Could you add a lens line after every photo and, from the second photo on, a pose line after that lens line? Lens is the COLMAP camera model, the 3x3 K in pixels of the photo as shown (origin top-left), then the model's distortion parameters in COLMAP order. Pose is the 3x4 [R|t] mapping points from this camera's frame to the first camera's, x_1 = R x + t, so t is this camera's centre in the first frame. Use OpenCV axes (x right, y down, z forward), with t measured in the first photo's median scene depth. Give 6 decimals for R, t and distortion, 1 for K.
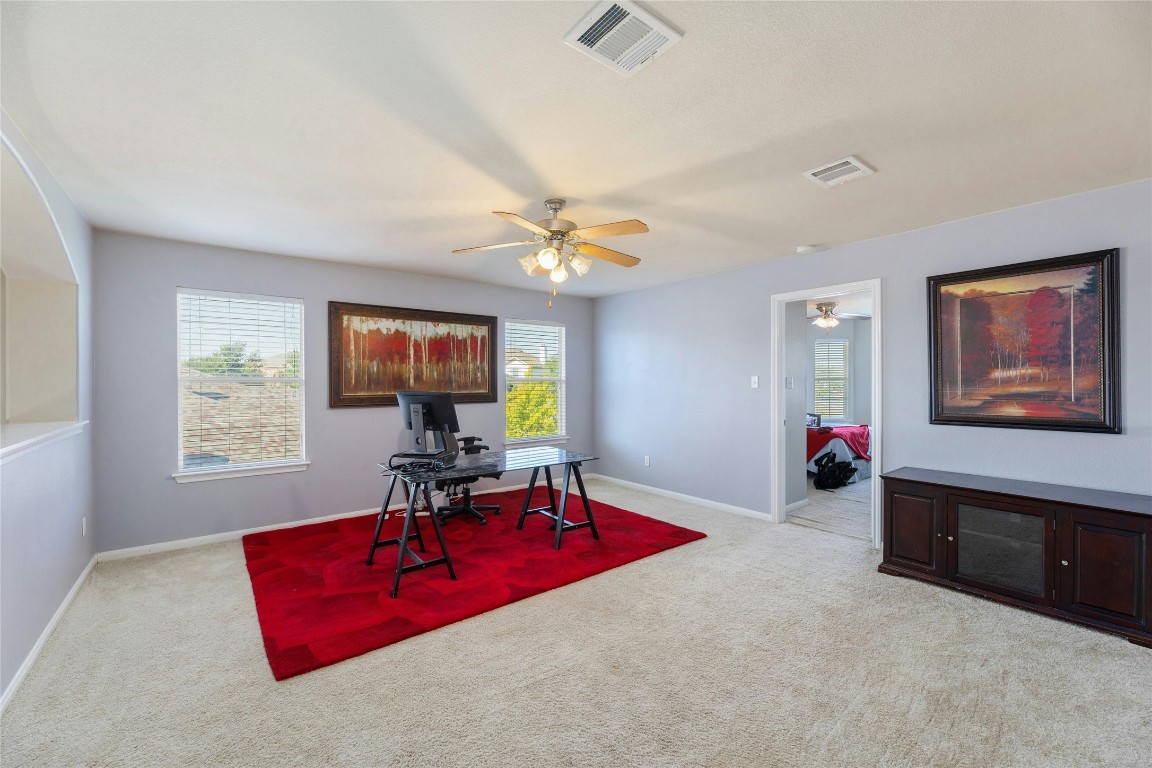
lens RADIAL K [[470.8, 0, 571.4], [0, 470.8, 380.2], [0, 0, 1]] dist [-0.001254, -0.000289]
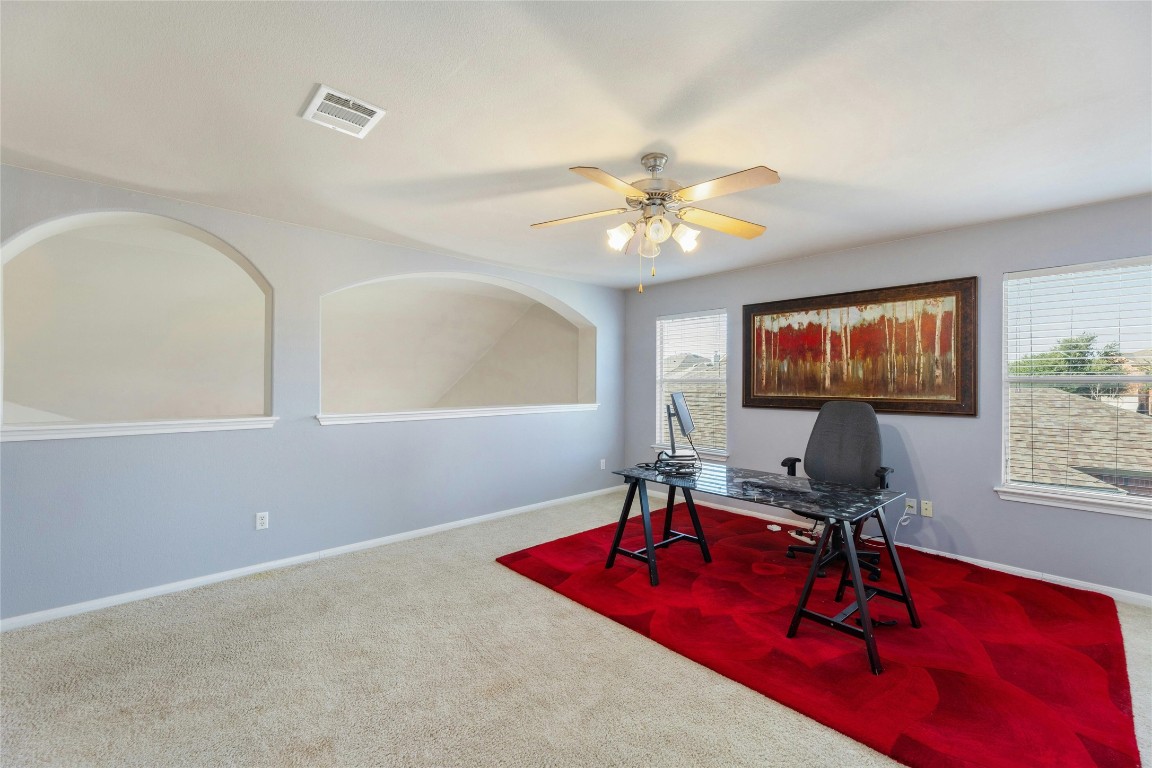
lens RADIAL K [[470.8, 0, 571.9], [0, 470.8, 380.0], [0, 0, 1]] dist [-0.001254, -0.000289]
pose [[0.085664, -0.000616, -0.996324, 0.452065], [0.000590, 1.000000, -0.000568, -0.001025], [0.996324, -0.000540, 0.085665, 0.477210]]
